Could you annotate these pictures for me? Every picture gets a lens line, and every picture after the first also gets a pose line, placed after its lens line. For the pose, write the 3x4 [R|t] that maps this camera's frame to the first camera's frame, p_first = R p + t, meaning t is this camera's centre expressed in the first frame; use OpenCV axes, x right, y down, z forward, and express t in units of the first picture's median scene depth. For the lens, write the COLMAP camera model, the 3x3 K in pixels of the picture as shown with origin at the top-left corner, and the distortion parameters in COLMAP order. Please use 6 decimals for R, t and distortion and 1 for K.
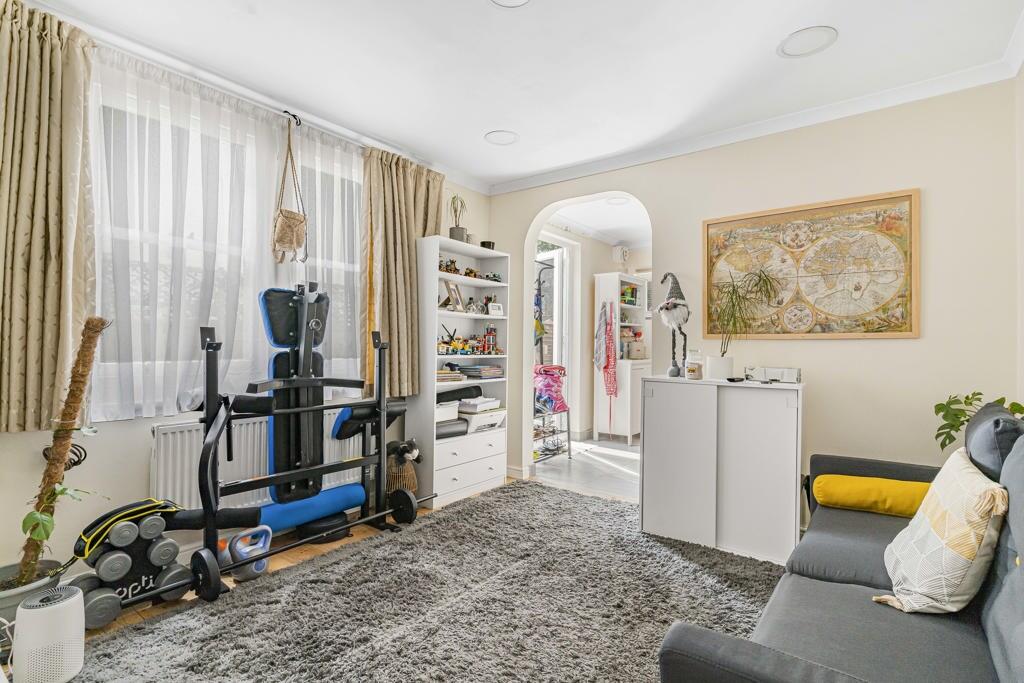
lens RADIAL K [[495.8, 0, 511.6], [0, 495.8, 347.8], [0, 0, 1]] dist [0.000637, -0.000514]
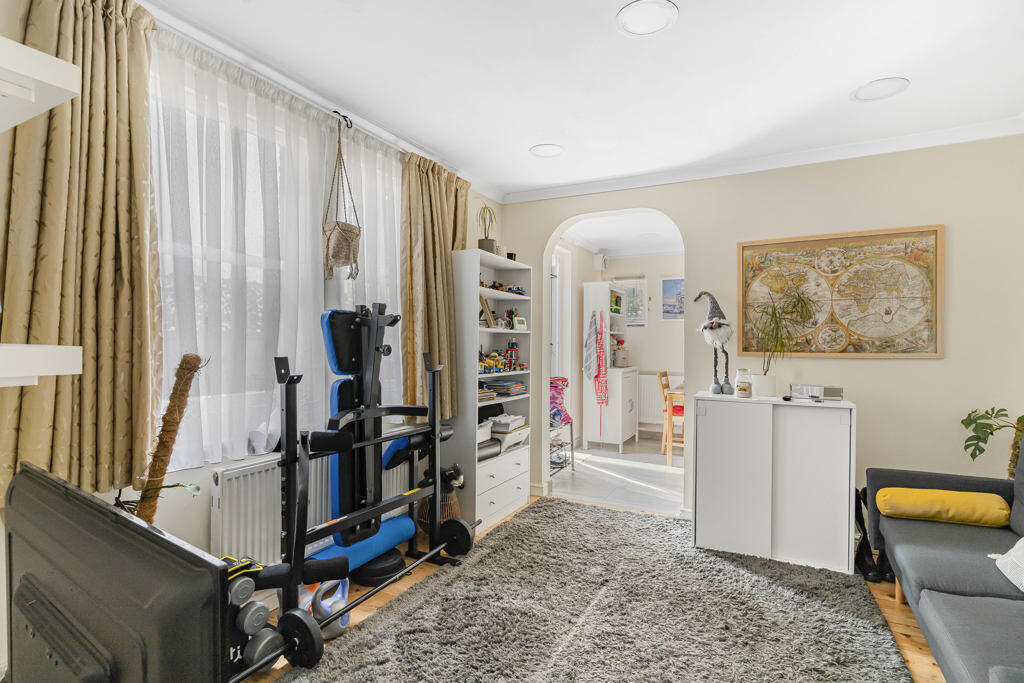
lens RADIAL K [[509.0, 0, 511.5], [0, 509.0, 348.3], [0, 0, 1]] dist [0.000689, -0.000226]
pose [[0.985795, -0.006194, 0.167840, -0.302767], [0.004880, 0.999954, 0.008239, -0.052575], [-0.167884, -0.007303, 0.985780, 0.030142]]
